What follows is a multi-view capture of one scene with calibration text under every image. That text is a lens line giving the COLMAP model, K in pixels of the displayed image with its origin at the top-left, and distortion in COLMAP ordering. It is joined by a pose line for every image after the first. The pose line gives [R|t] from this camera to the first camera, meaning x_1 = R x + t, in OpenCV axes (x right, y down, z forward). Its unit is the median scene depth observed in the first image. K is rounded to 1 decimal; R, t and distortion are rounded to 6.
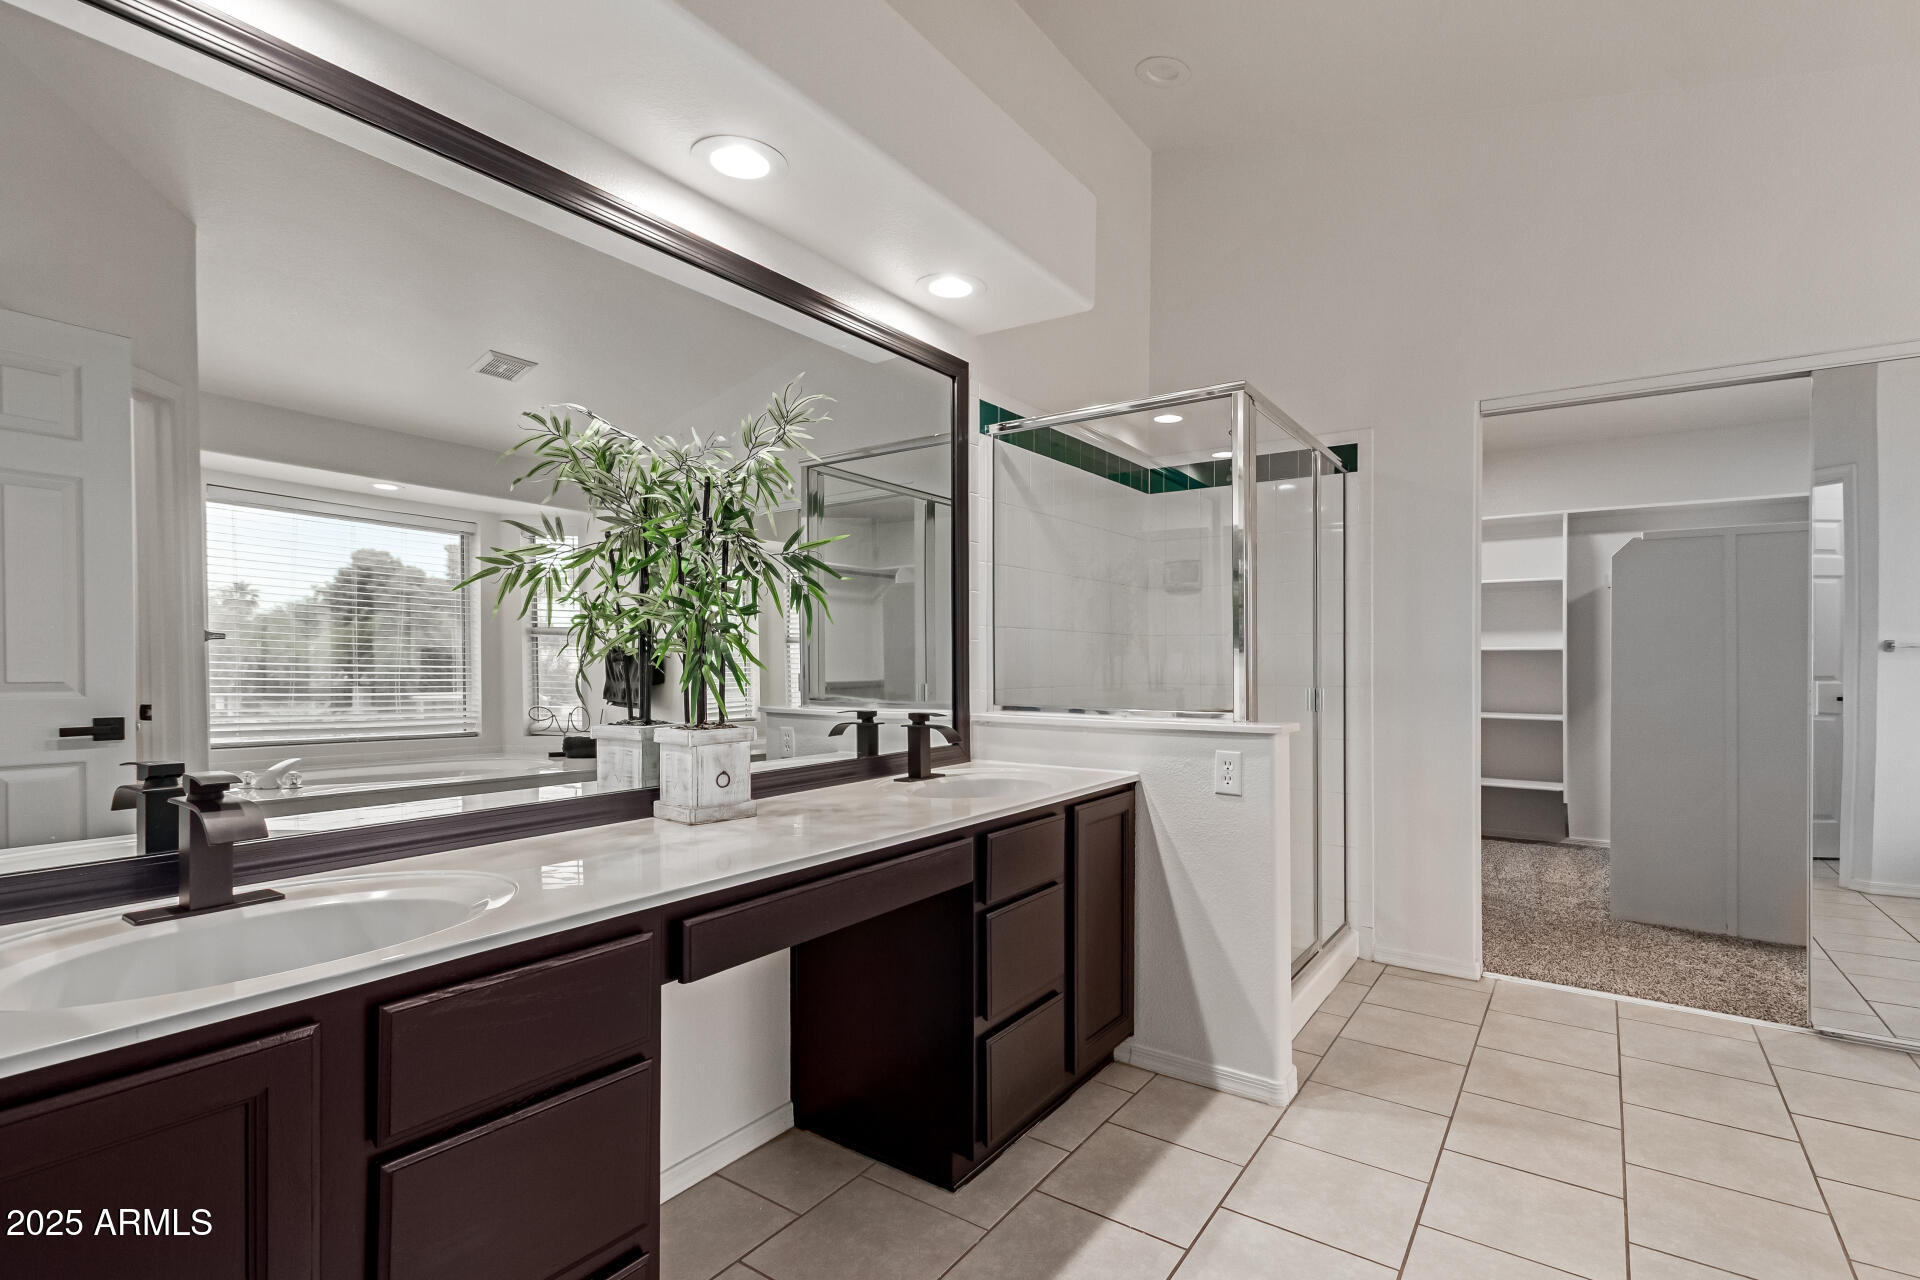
lens RADIAL K [[902.8, 0, 956.2], [0, 902.8, 656.2], [0, 0, 1]] dist [0.011545, -0.001872]
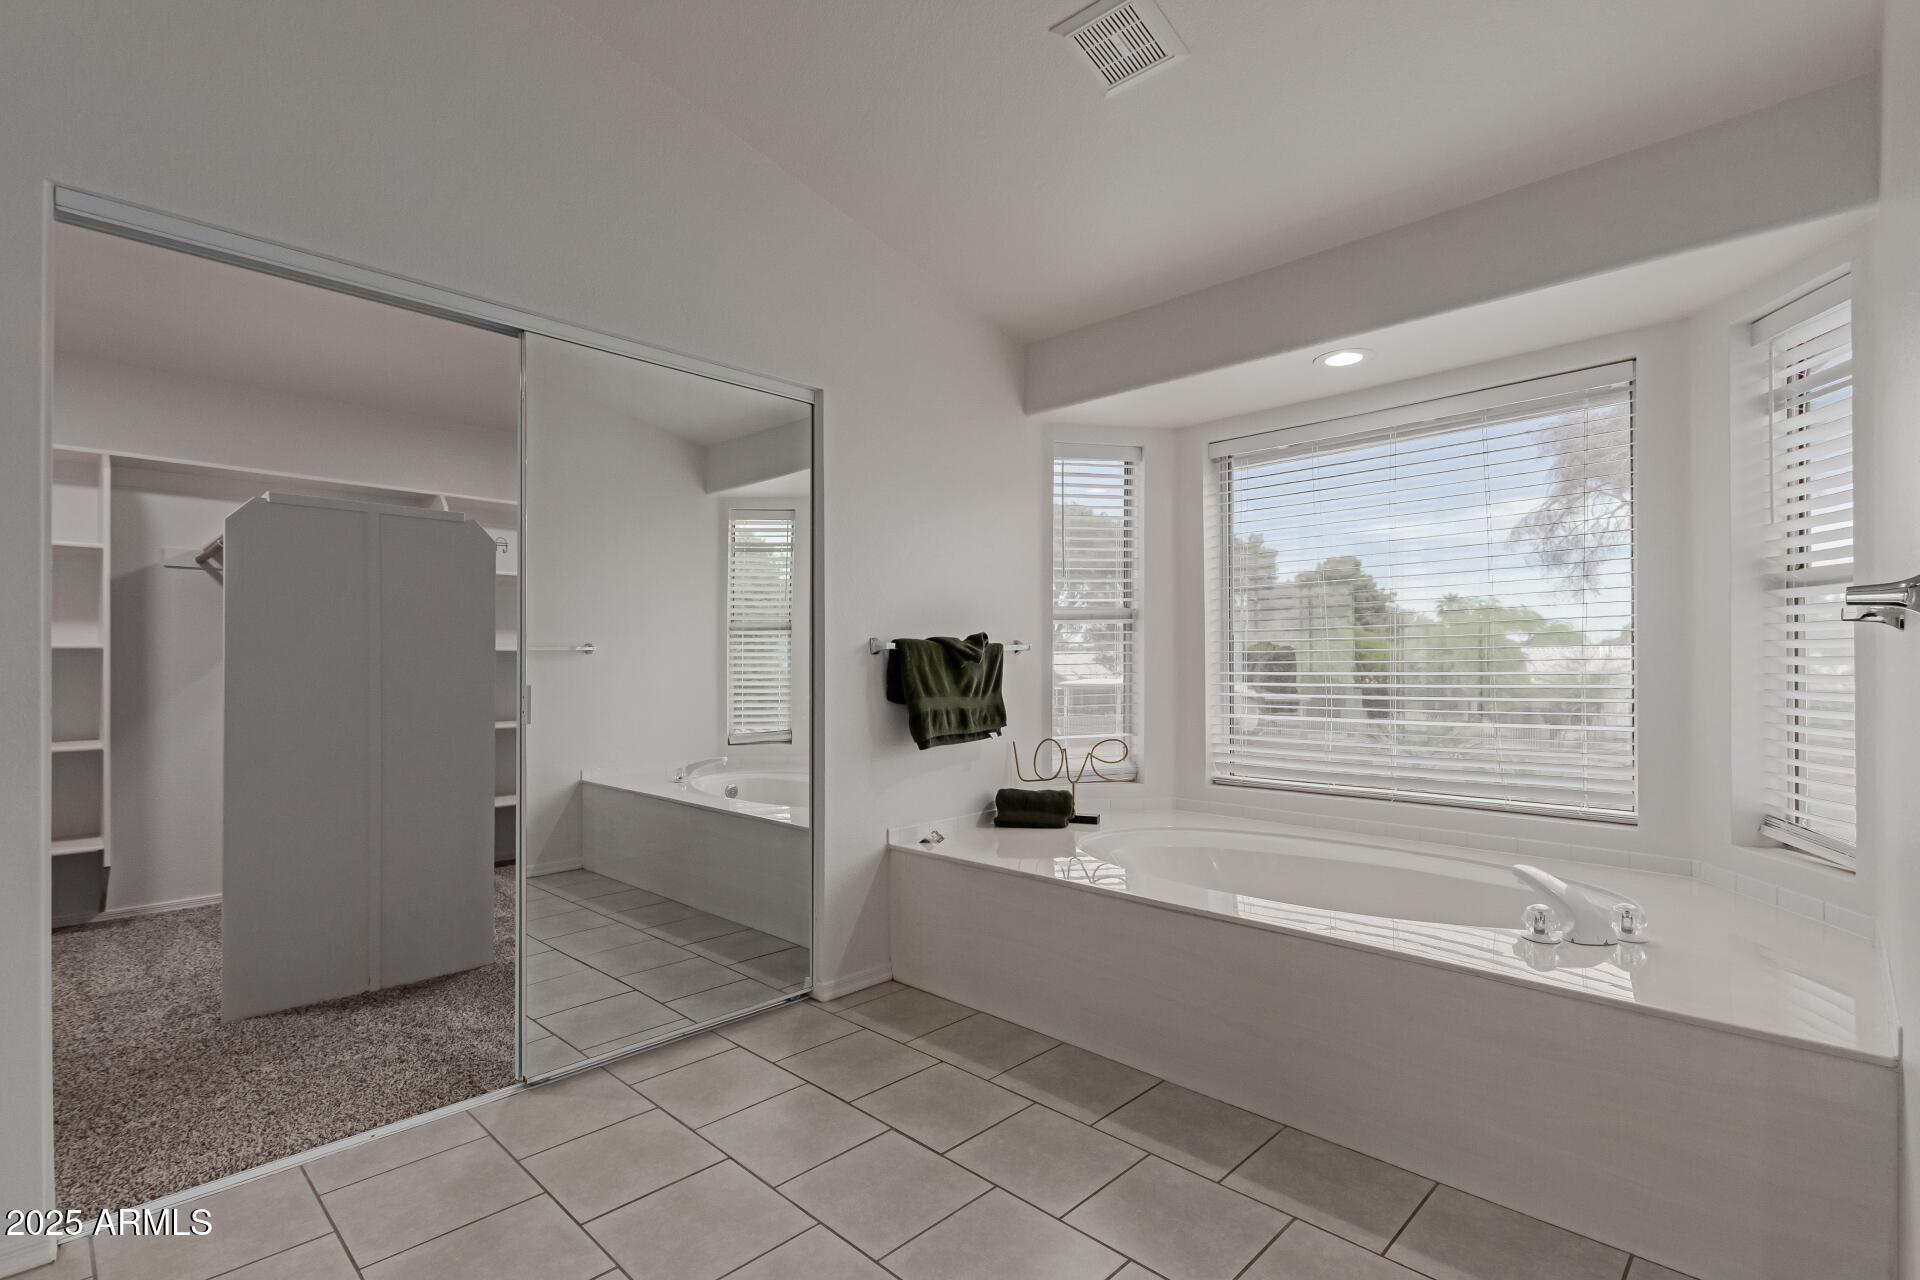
lens RADIAL K [[902.8, 0, 956.3], [0, 902.8, 659.5], [0, 0, 1]] dist [0.011545, -0.001872]
pose [[0.157496, -0.002294, 0.987517, 0.105463], [-0.000029, 0.999997, 0.002328, -0.000434], [-0.987520, -0.000396, 0.157495, 0.325151]]
